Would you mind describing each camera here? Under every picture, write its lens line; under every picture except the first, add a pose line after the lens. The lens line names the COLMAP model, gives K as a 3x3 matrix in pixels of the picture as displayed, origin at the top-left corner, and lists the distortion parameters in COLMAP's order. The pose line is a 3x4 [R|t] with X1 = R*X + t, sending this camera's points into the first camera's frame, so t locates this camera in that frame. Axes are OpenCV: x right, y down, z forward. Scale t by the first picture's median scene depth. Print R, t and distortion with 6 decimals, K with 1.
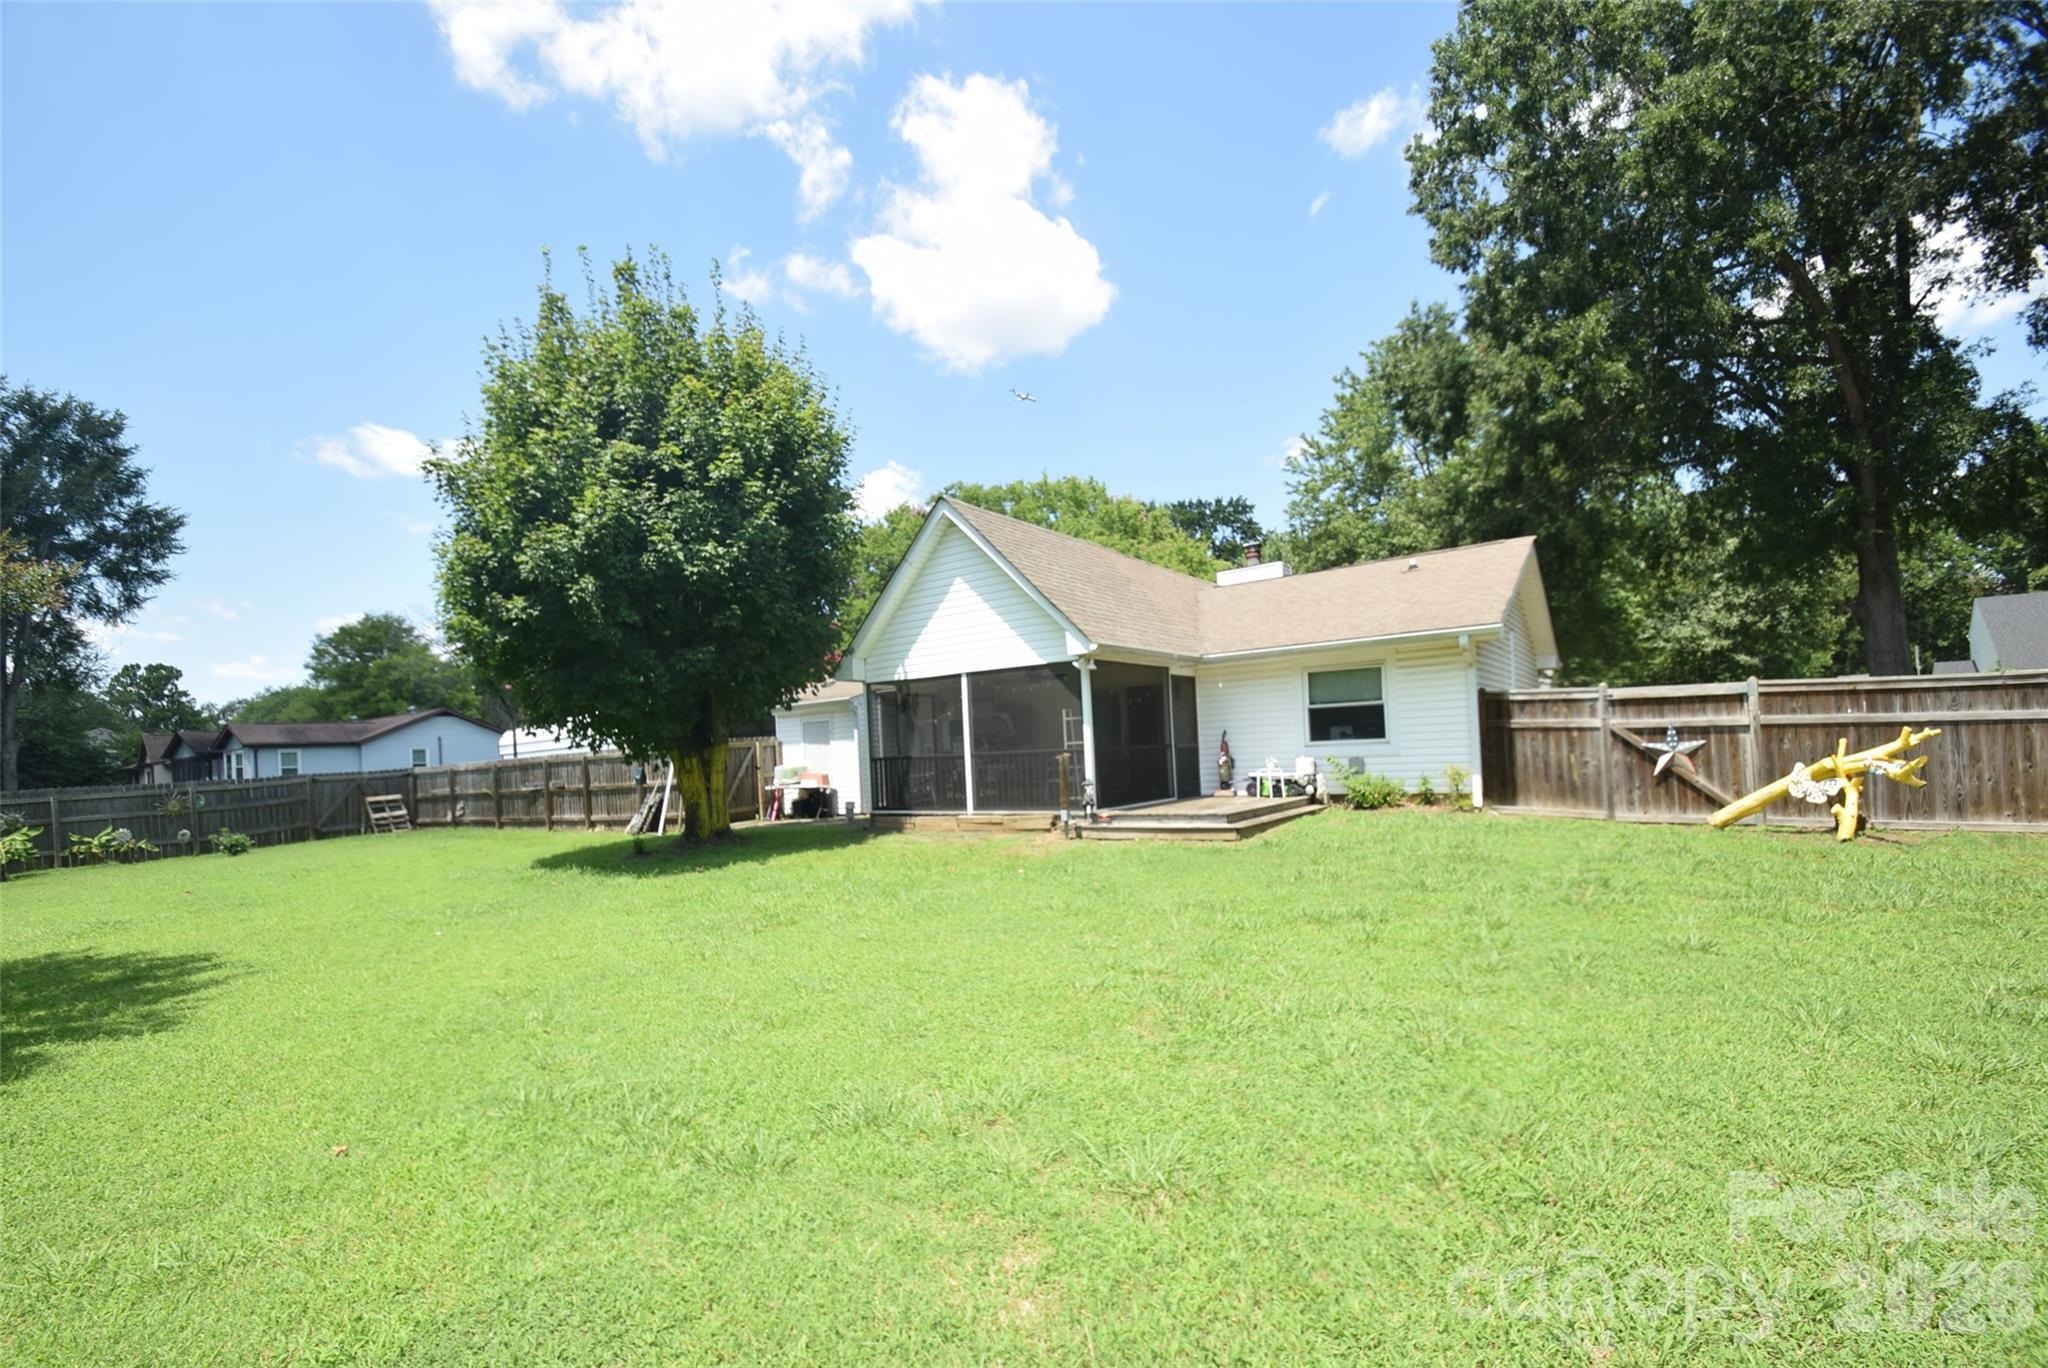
lens RADIAL K [[893.5, 0, 1042.4], [0, 893.5, 731.1], [0, 0, 1]] dist [-0.002755, -0.000719]
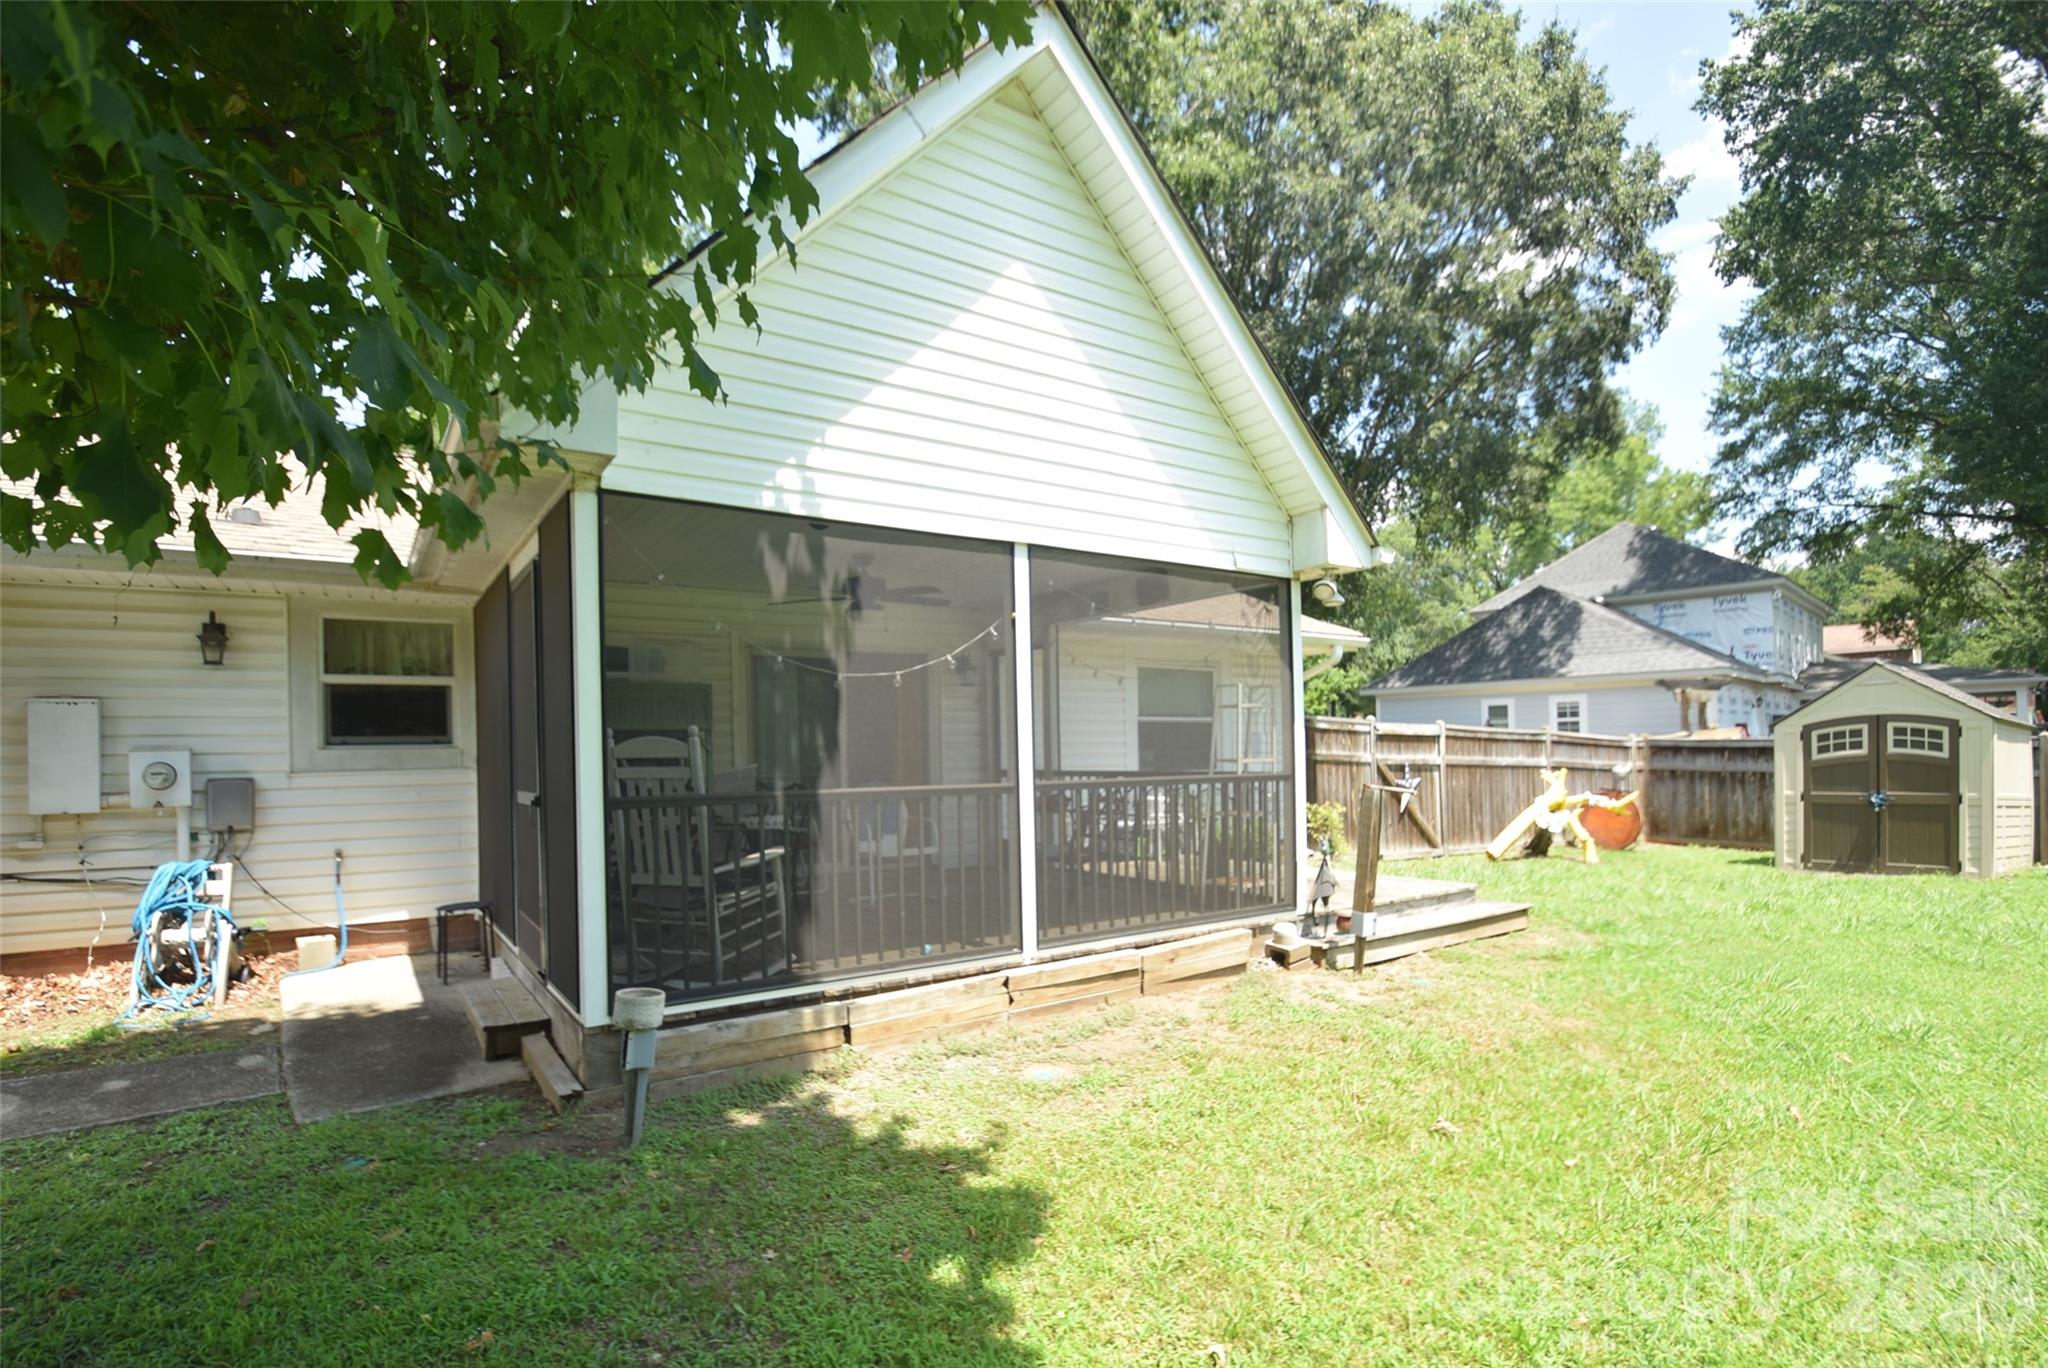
lens RADIAL K [[996.8, 0, 1016.5], [0, 996.8, 756.4], [0, 0, 1]] dist [-0.003689, -0.000521]
pose [[0.360059, 0.037561, 0.932173, -0.472718], [-0.020567, 0.999266, -0.032321, 0.030449], [-0.932703, -0.007535, 0.360567, 0.931568]]
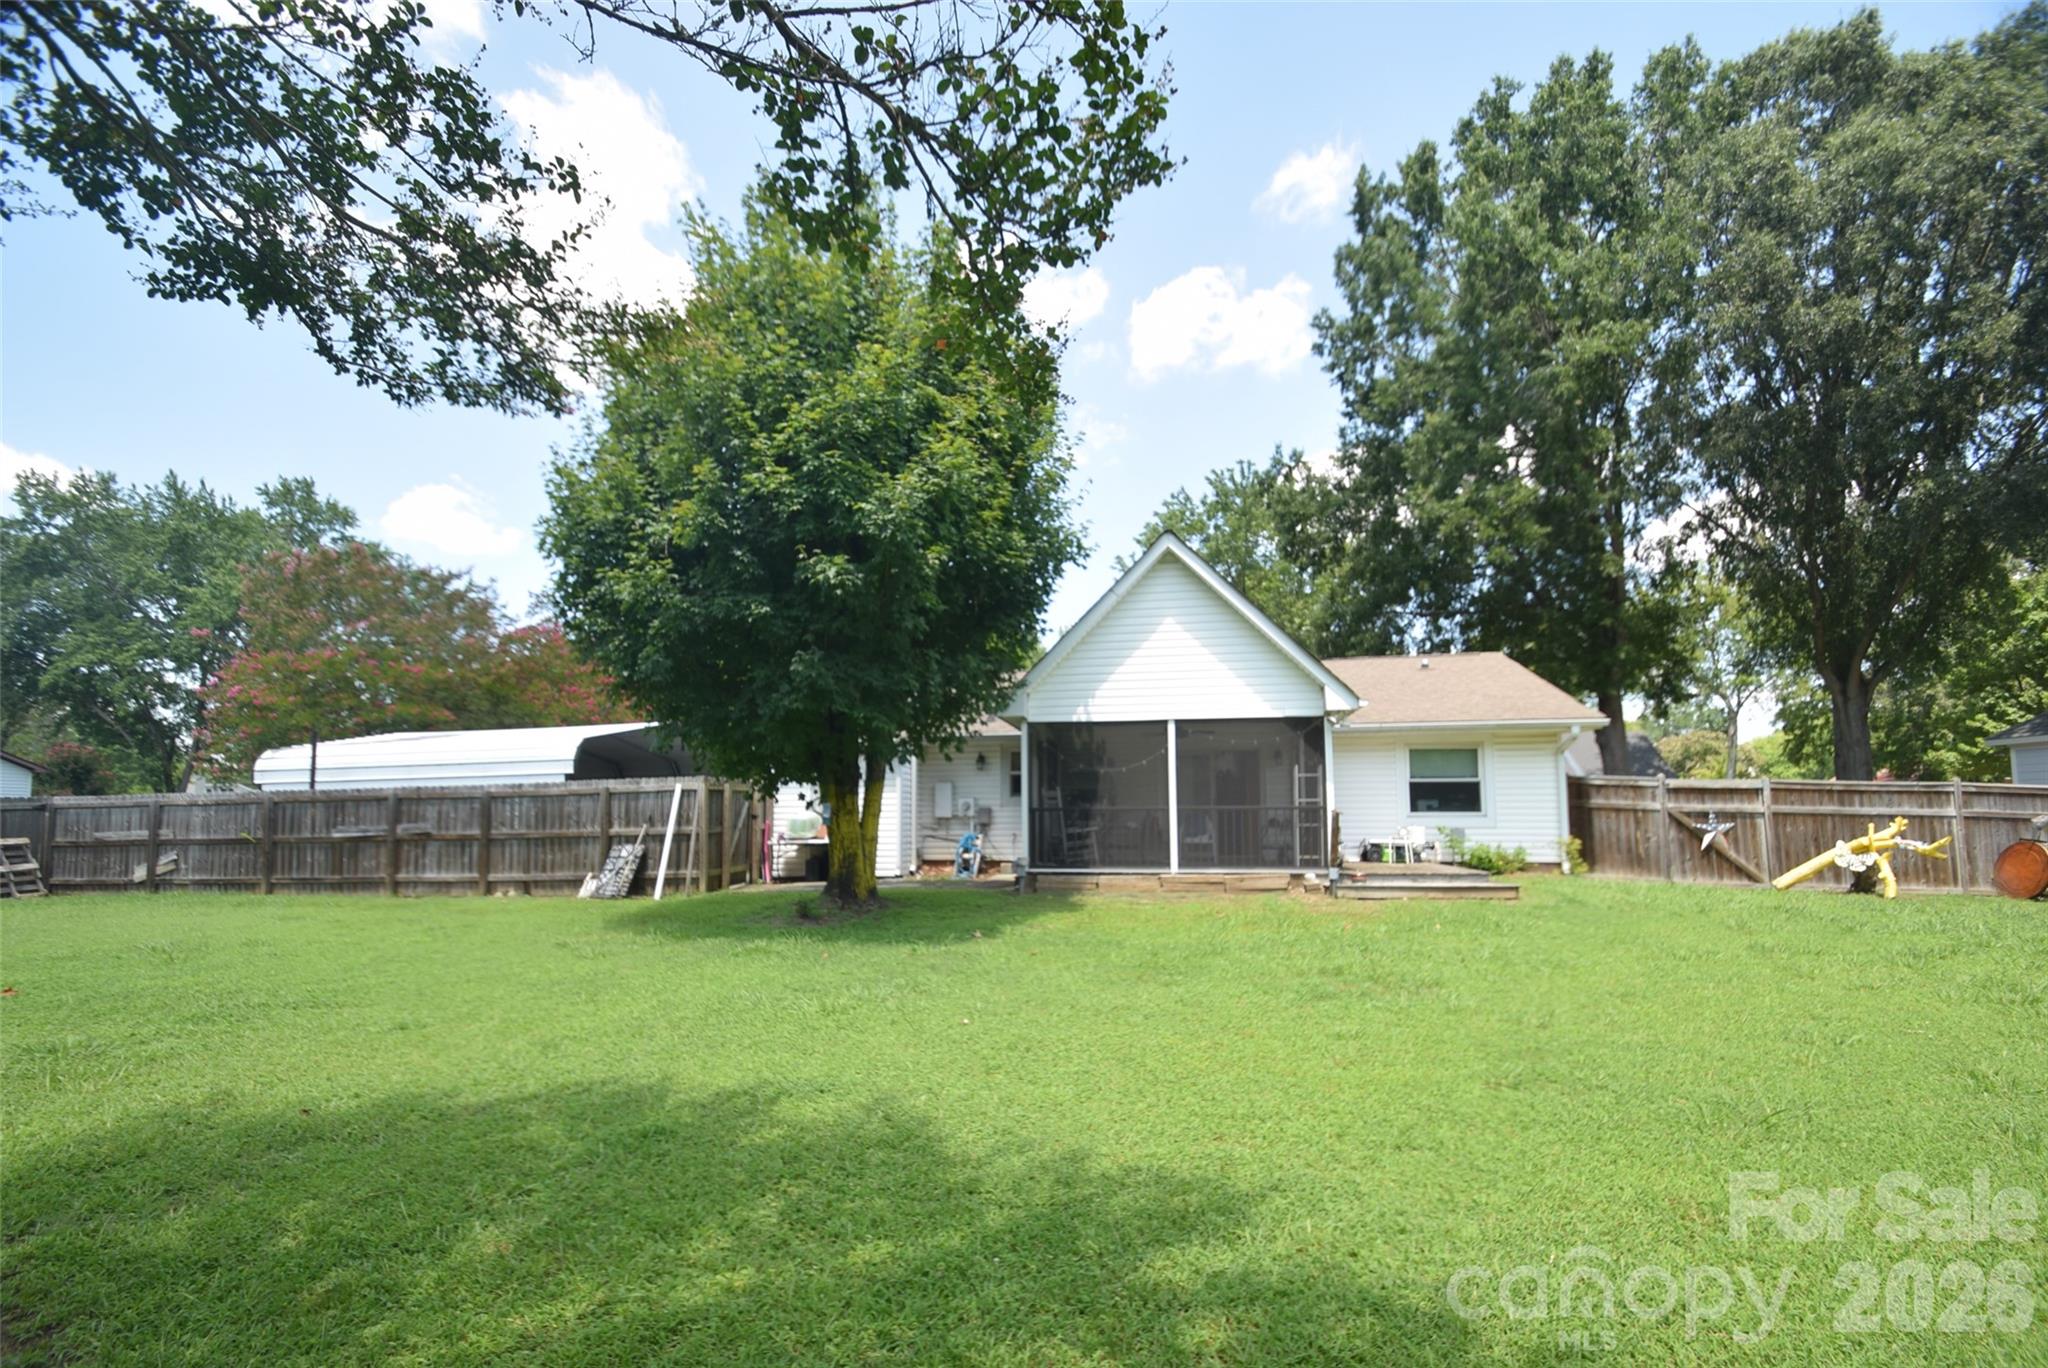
lens RADIAL K [[893.5, 0, 1044.9], [0, 893.5, 723.7], [0, 0, 1]] dist [-0.002755, -0.000719]
pose [[0.901520, 0.090542, 0.423160, -0.645333], [-0.046550, 0.992483, -0.113186, 0.054657], [-0.430227, 0.082341, 0.898957, 0.239110]]
